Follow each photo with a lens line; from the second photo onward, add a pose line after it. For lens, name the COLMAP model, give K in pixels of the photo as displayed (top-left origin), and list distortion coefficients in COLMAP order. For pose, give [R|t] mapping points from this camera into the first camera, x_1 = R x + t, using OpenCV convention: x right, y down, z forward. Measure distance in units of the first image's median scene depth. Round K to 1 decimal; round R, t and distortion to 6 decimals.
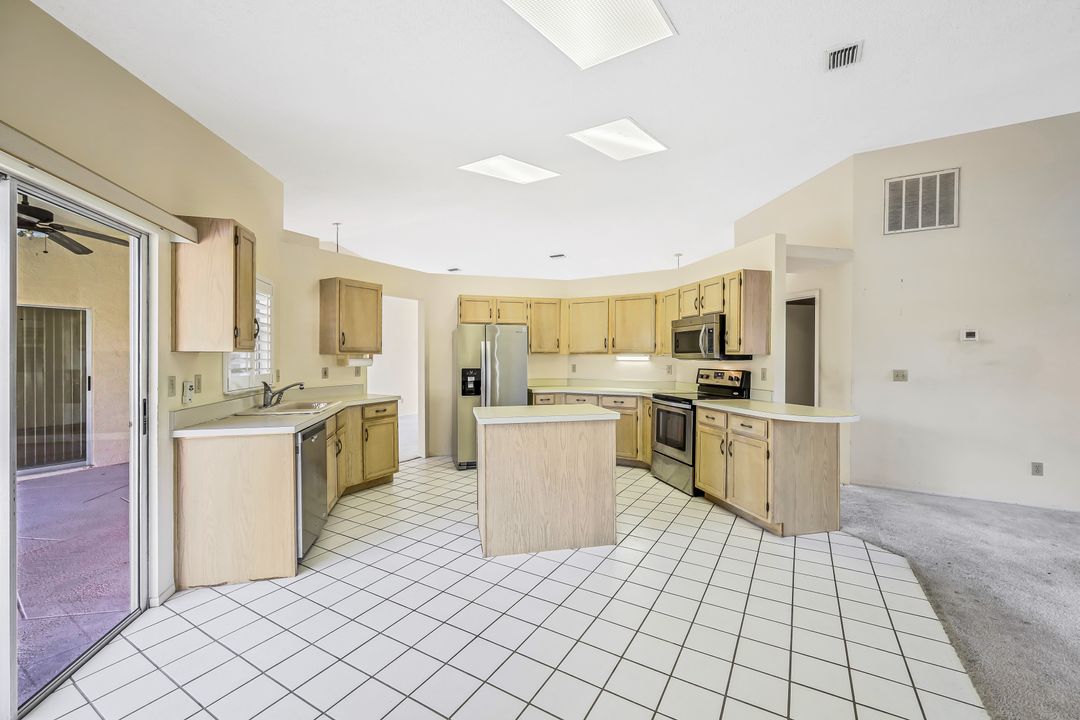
lens RADIAL K [[435.6, 0, 541.5], [0, 435.6, 359.4], [0, 0, 1]] dist [-0.000346, -0.000408]
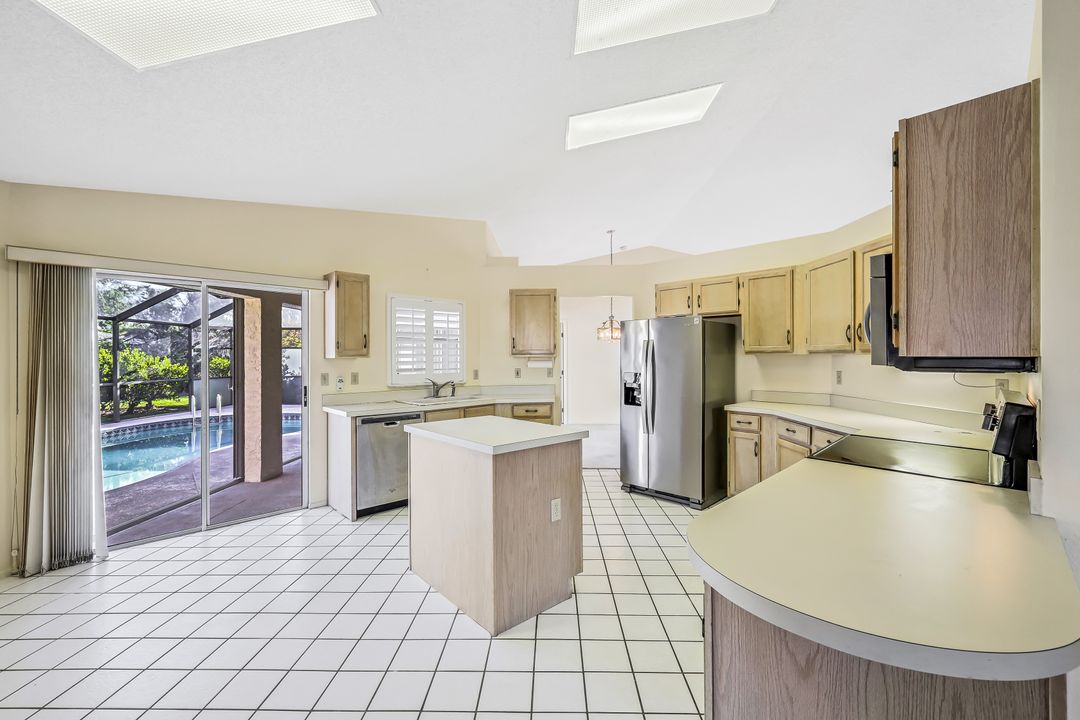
lens RADIAL K [[435.6, 0, 541.5], [0, 435.6, 359.4], [0, 0, 1]] dist [-0.000346, -0.000408]
pose [[0.503687, 0.002375, -0.863883, 0.529986], [0.002797, 0.999986, 0.004380, -0.010272], [0.863882, -0.004622, 0.503673, 0.475824]]
